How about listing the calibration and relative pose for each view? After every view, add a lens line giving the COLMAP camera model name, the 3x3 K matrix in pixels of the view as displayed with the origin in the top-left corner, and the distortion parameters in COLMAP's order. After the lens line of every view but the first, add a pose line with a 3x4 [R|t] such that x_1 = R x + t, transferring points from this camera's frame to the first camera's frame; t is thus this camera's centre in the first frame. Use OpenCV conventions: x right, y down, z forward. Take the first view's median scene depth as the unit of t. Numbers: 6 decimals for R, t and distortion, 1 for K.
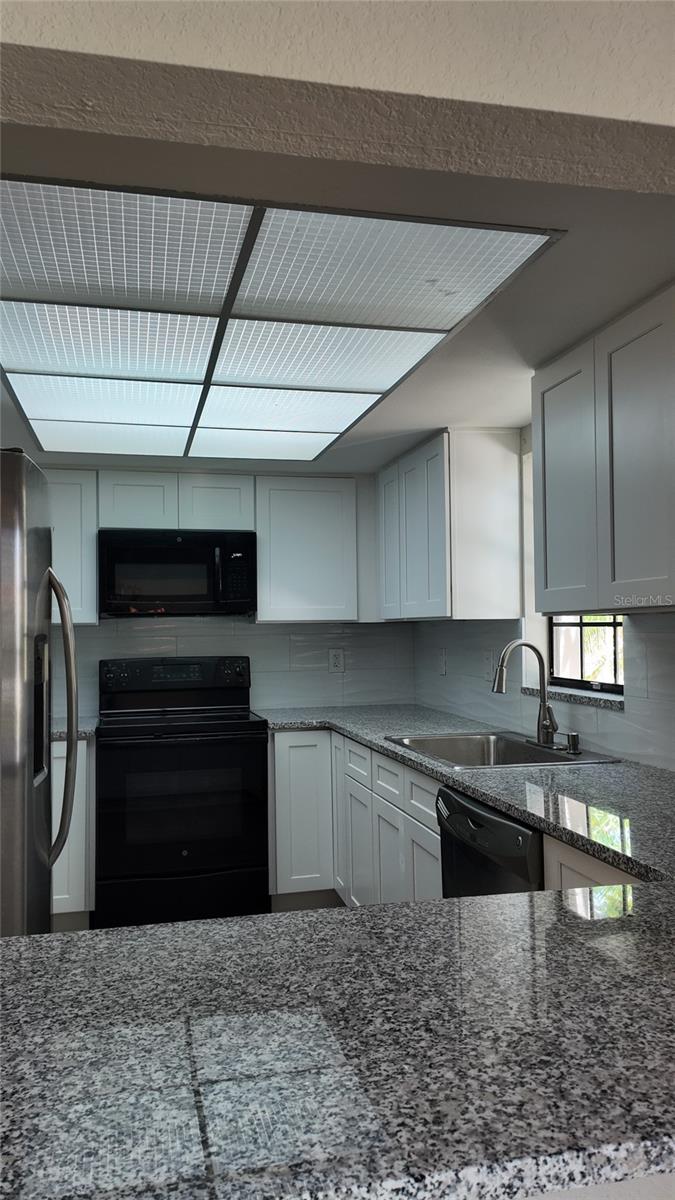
lens RADIAL K [[879.2, 0, 337.5], [0, 879.2, 600.0], [0, 0, 1]] dist [0.156361, -0.261961]
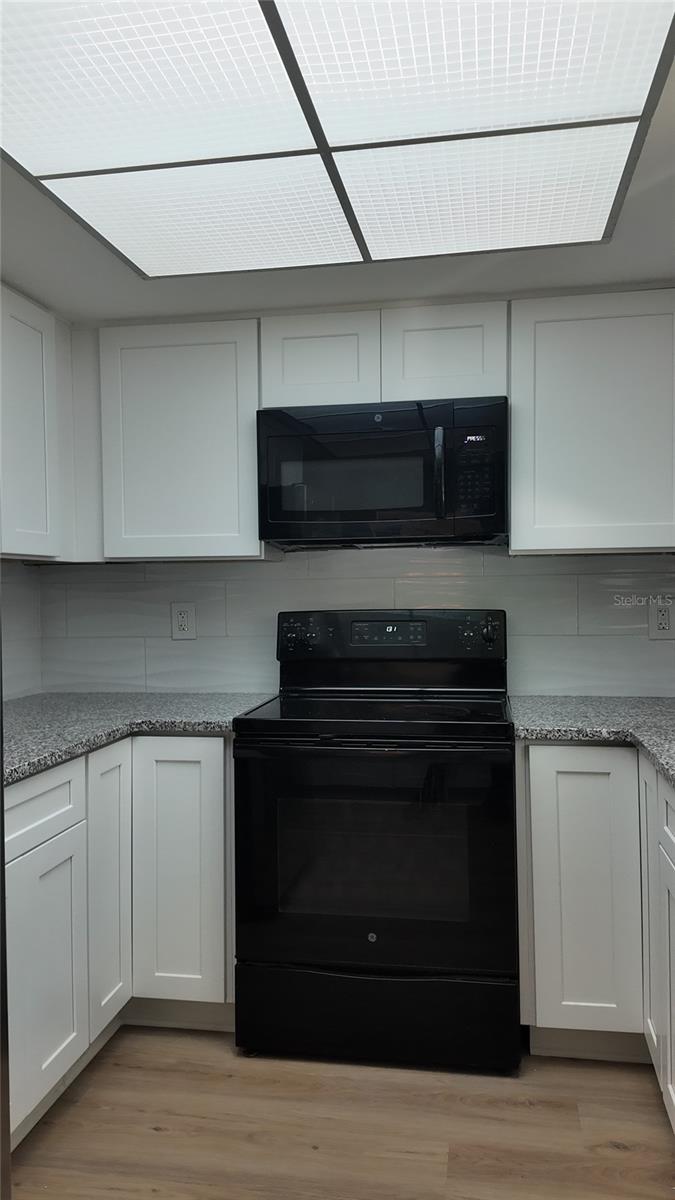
lens RADIAL K [[879.2, 0, 337.5], [0, 879.2, 600.0], [0, 0, 1]] dist [0.156361, -0.261961]
pose [[0.917860, 0.007975, -0.396824, 0.039055], [0.013454, 0.998598, 0.051188, 0.025582], [0.396676, -0.052322, 0.916466, 0.415857]]
